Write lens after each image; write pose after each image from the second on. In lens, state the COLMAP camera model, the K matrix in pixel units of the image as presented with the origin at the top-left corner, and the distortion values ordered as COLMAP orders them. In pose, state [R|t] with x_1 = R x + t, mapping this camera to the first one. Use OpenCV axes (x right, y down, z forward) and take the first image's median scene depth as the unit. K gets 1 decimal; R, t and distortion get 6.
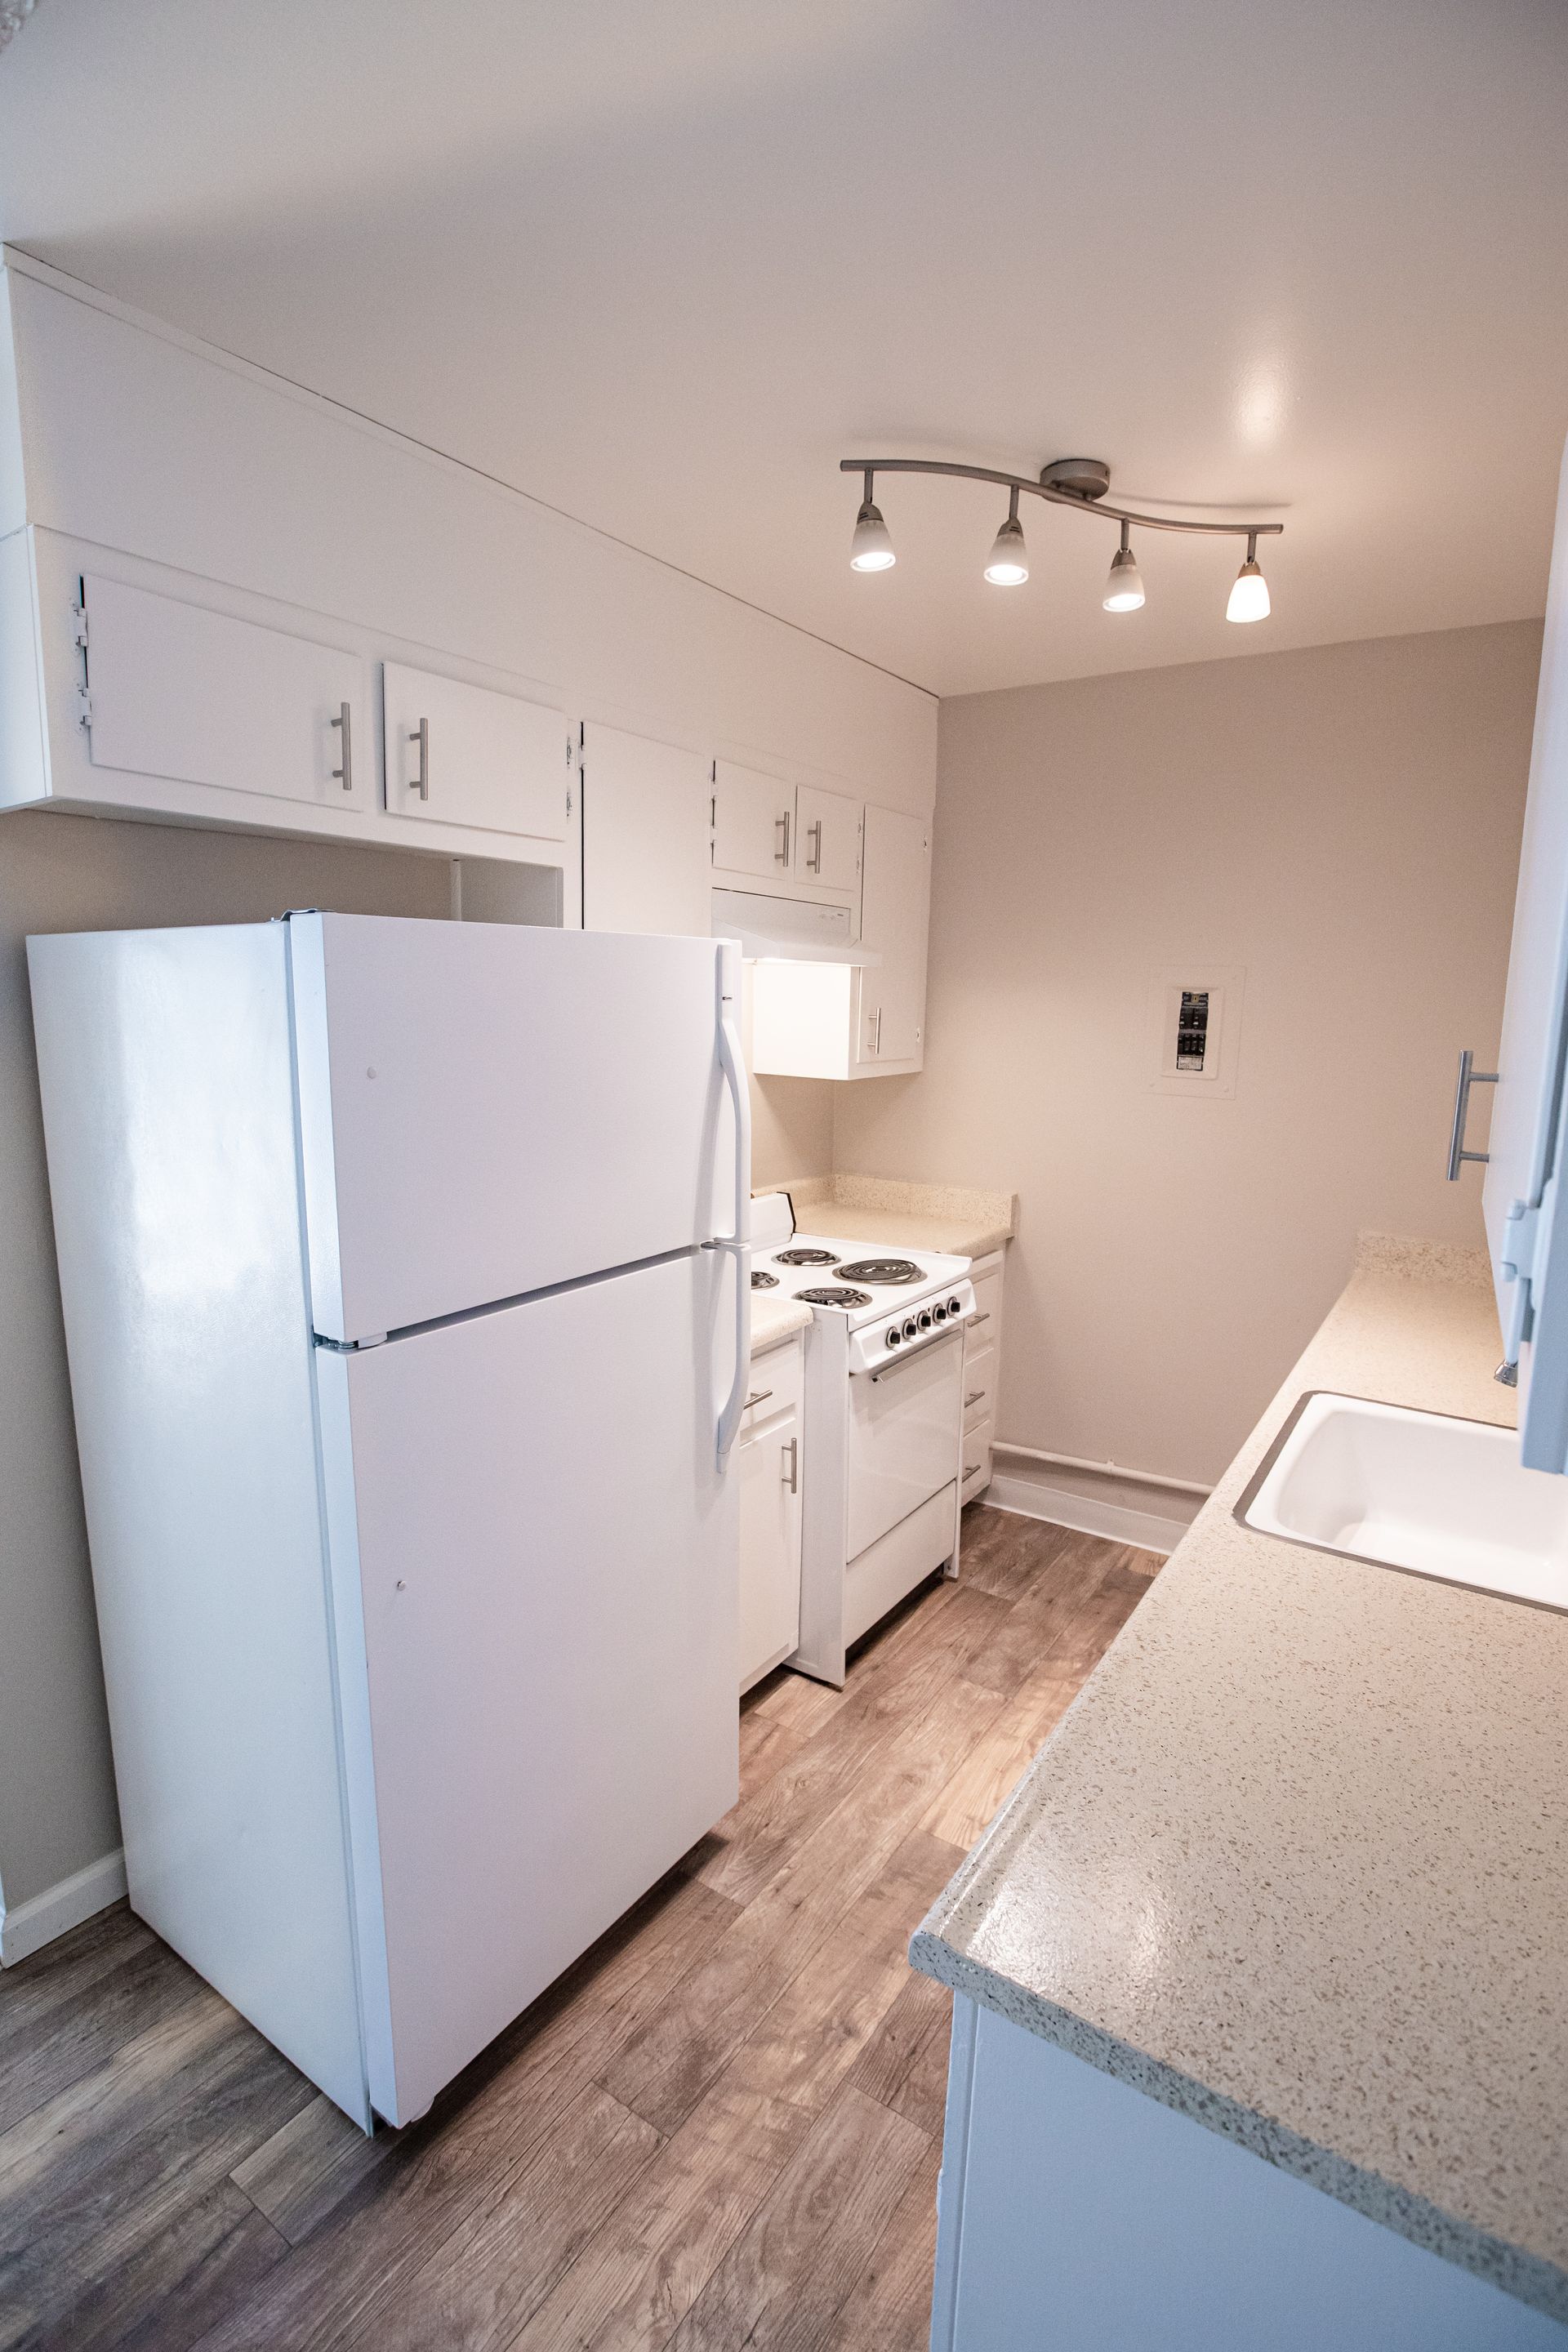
lens RADIAL K [[1079.9, 0, 757.9], [0, 1079.9, 1183.7], [0, 0, 1]] dist [-0.047775, 0.015367]
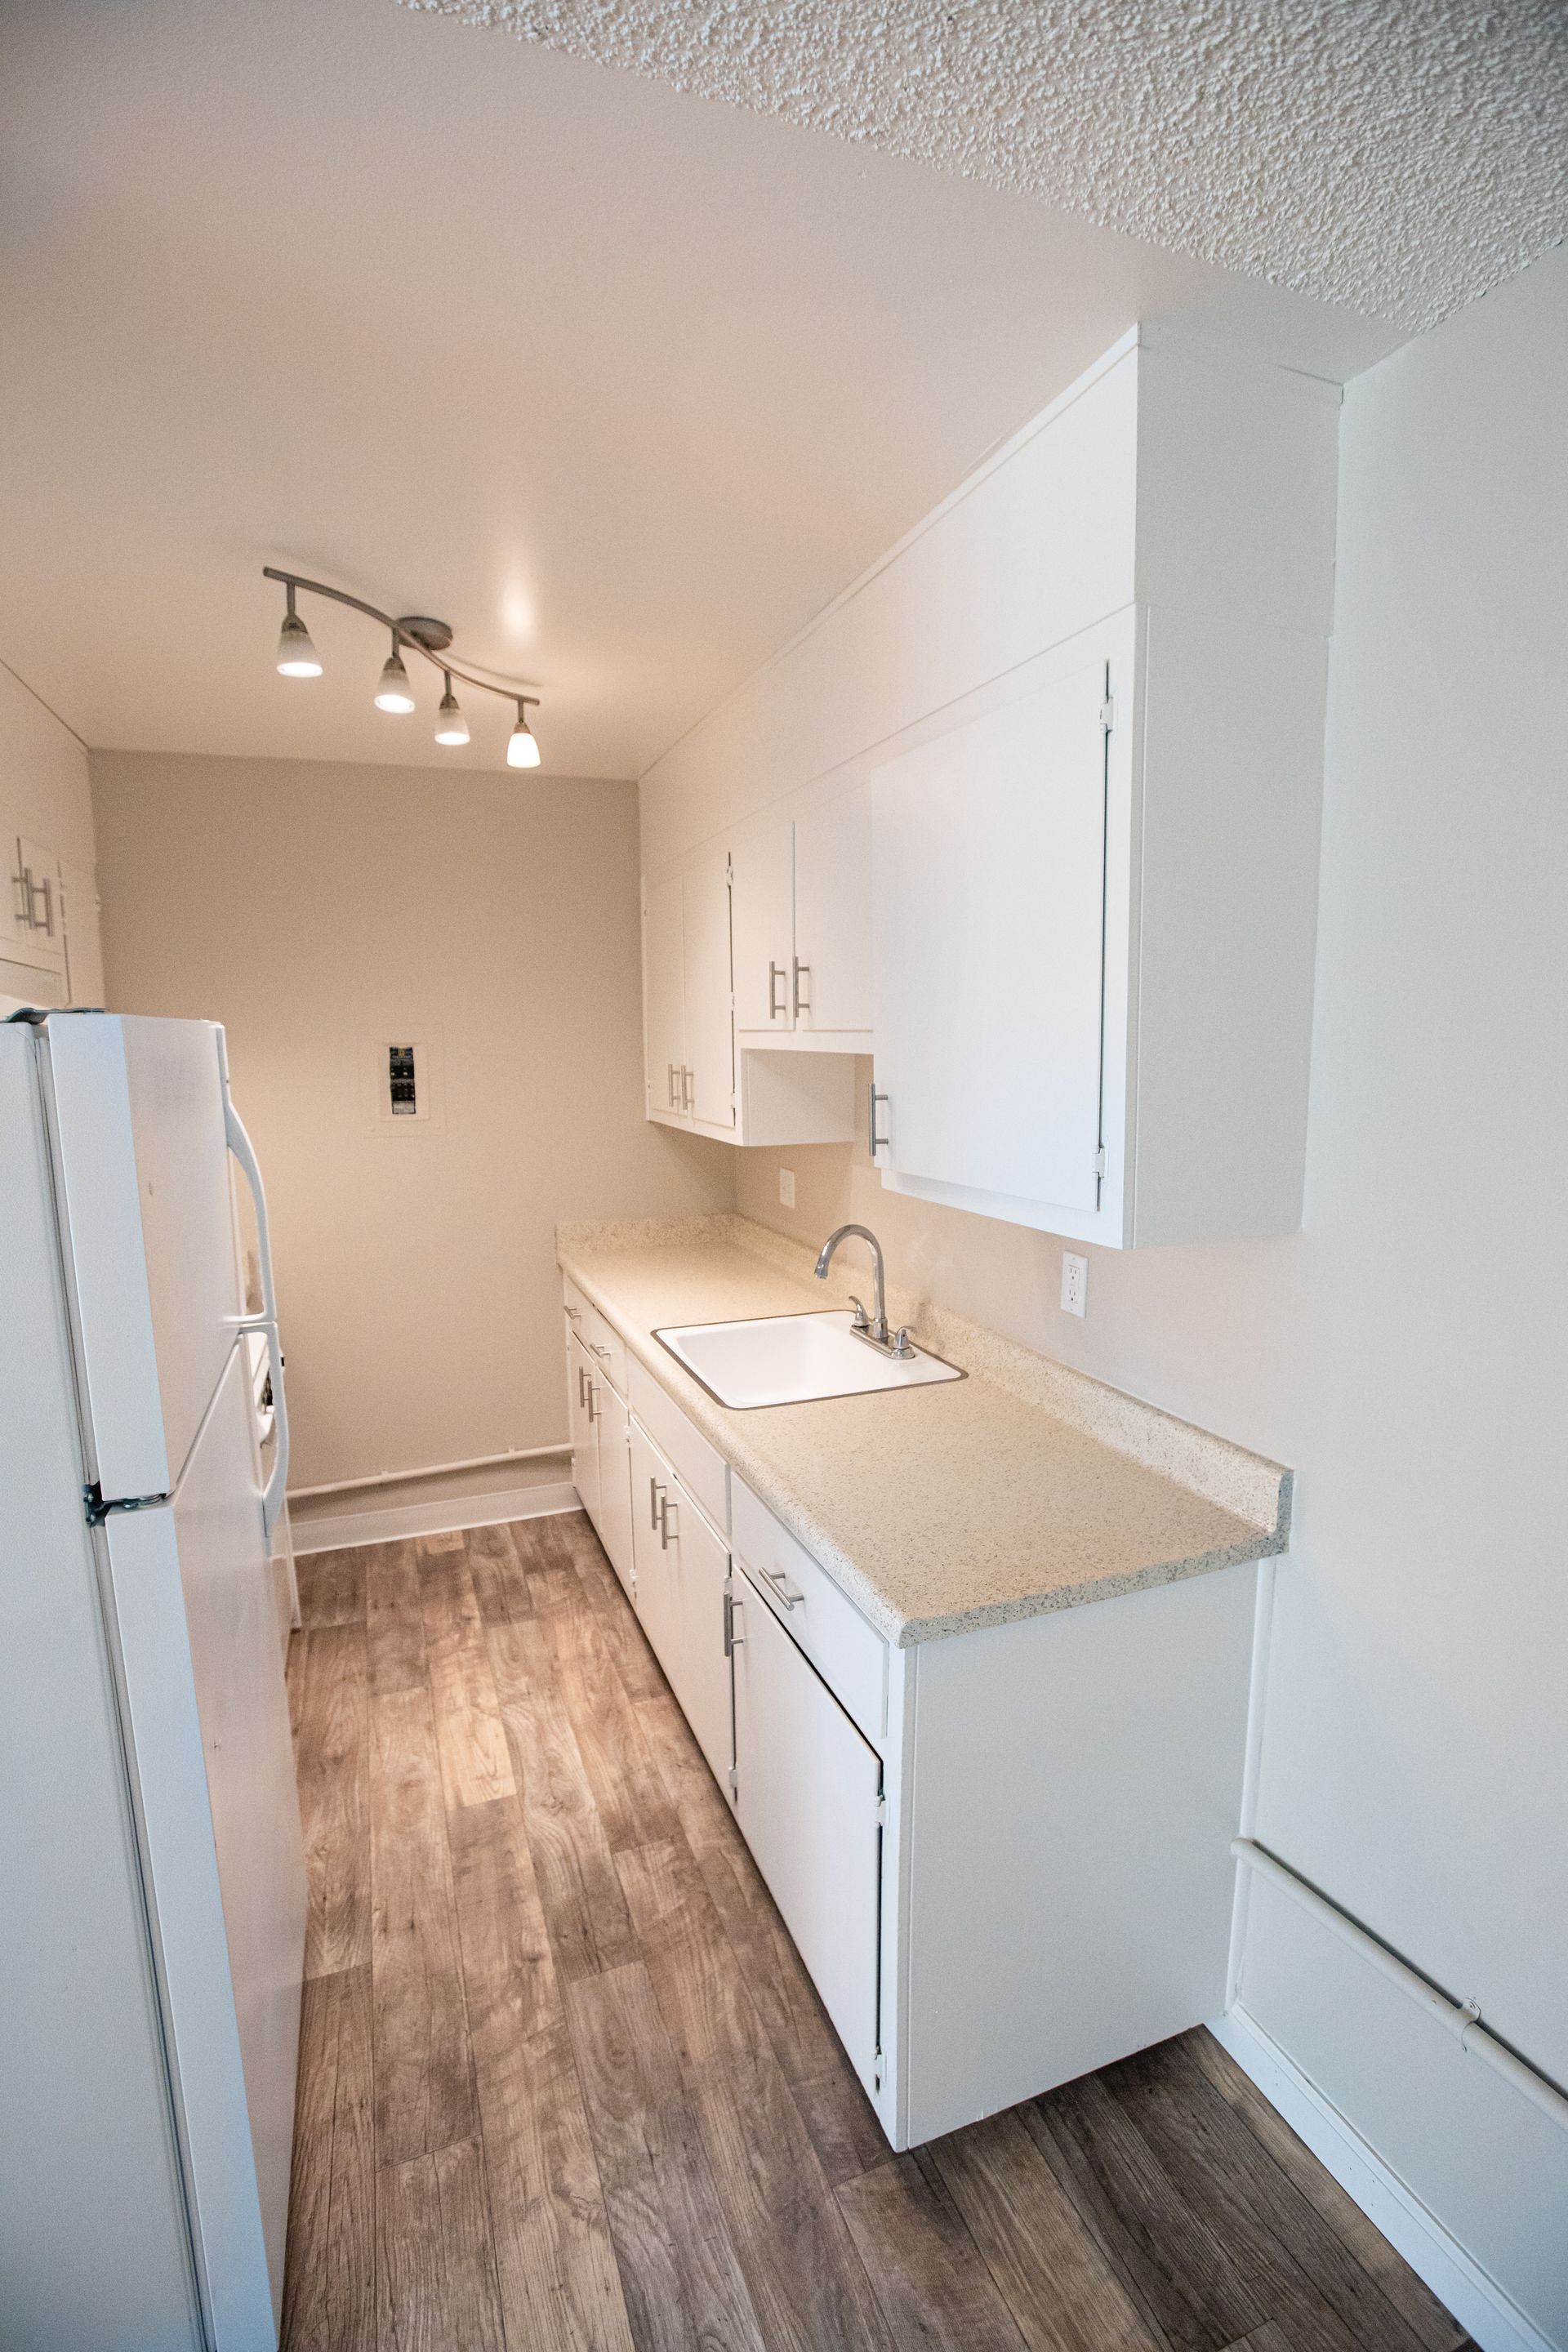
lens RADIAL K [[1060.4, 0, 736.5], [0, 1060.4, 1208.0], [0, 0, 1]] dist [-0.047468, 0.015016]
pose [[0.588332, -0.156162, 0.793397, -0.544504], [0.166420, 0.983554, 0.070184, -0.046977], [-0.791309, 0.090746, 0.604645, 0.060891]]
